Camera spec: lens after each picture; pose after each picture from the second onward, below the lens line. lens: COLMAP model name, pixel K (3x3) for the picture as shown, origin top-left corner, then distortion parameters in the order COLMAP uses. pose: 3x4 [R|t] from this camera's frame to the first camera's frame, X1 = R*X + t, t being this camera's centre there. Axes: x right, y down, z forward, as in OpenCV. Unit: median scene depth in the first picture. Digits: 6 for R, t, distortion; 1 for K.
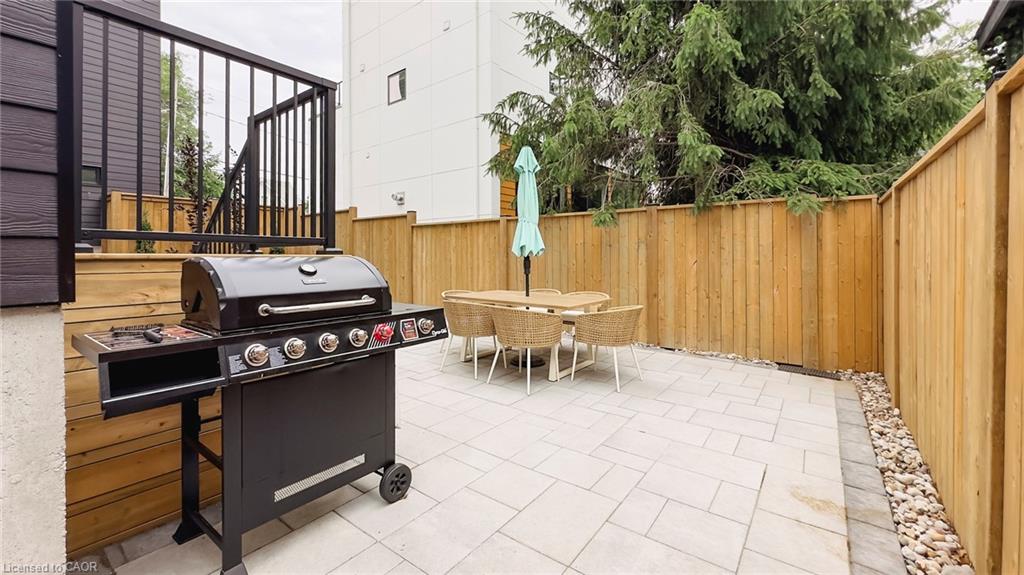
lens RADIAL K [[412.1, 0, 519.7], [0, 412.1, 266.1], [0, 0, 1]] dist [0.000482, 0.000035]
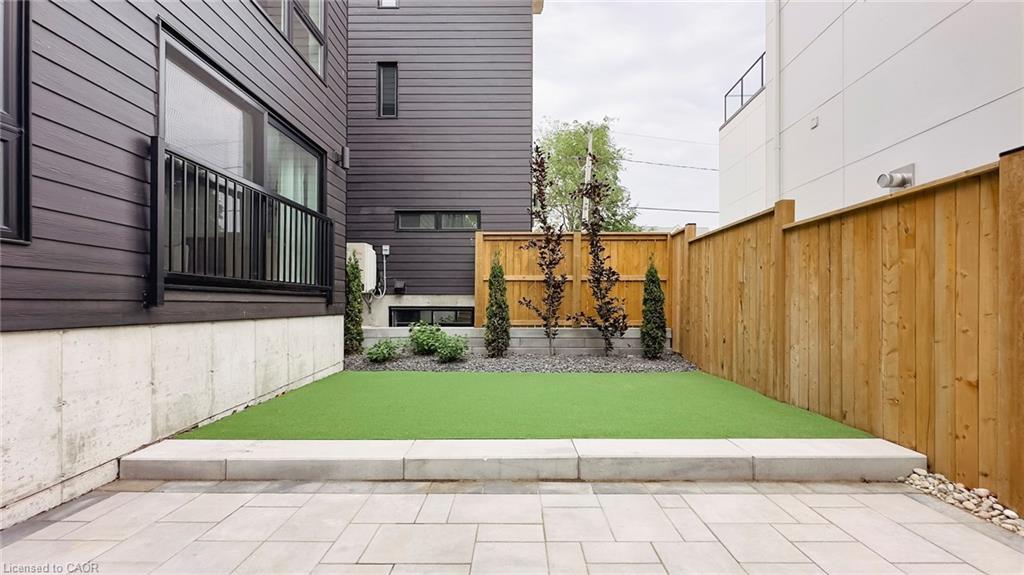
lens RADIAL K [[416.3, 0, 512.0], [0, 416.3, 287.5], [0, 0, 1]] dist [-0.001237, 0.000171]
pose [[0.572153, -0.025121, -0.819762, -0.361502], [-0.033323, 0.997993, -0.053840, -0.023863], [0.819469, 0.058122, 0.570168, 0.888928]]
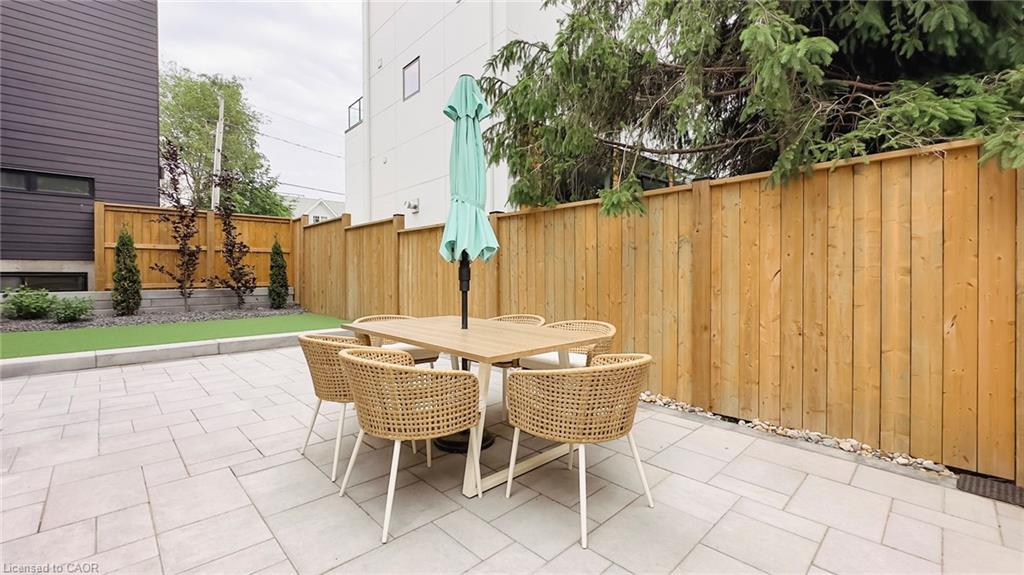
lens RADIAL K [[416.3, 0, 512.0], [0, 416.3, 287.5], [0, 0, 1]] dist [-0.001237, 0.000171]
pose [[0.985522, 0.008371, -0.169343, 0.157028], [-0.008697, 0.999961, -0.001185, 0.015536], [0.169326, 0.002641, 0.985556, 0.359902]]
